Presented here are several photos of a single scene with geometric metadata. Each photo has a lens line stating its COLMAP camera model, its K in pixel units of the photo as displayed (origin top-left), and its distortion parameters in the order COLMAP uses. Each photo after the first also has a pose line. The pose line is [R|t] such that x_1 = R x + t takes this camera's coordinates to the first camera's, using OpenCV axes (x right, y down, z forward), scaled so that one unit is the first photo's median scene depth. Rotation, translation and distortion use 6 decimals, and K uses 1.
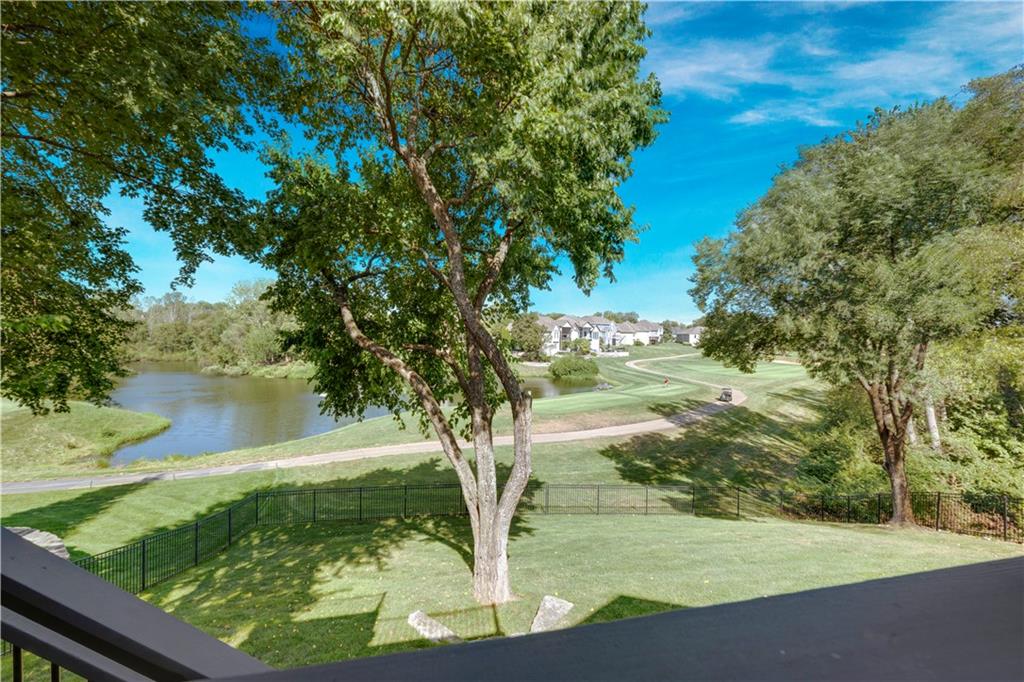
lens RADIAL K [[411.9, 0, 513.0], [0, 411.9, 331.9], [0, 0, 1]] dist [0.001330, 0.000211]
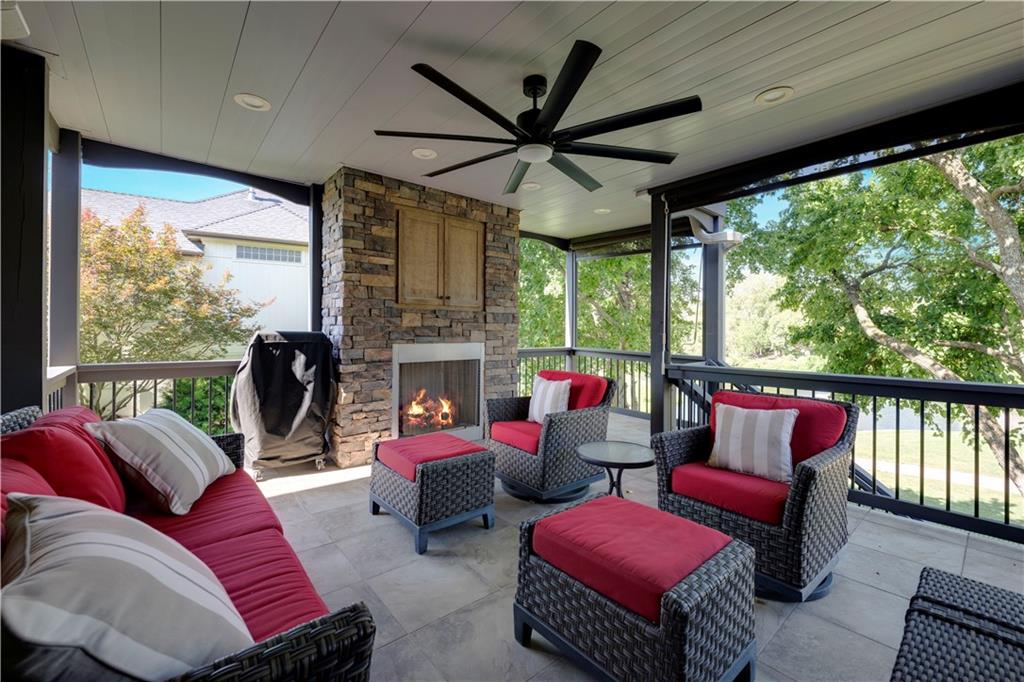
lens RADIAL K [[411.9, 0, 513.0], [0, 411.9, 331.9], [0, 0, 1]] dist [0.001330, 0.000211]
pose [[0.480701, 0.004826, -0.876871, 0.084750], [0.009798, 0.999893, 0.010874, -0.008044], [0.876830, -0.013819, 0.480603, -0.257432]]
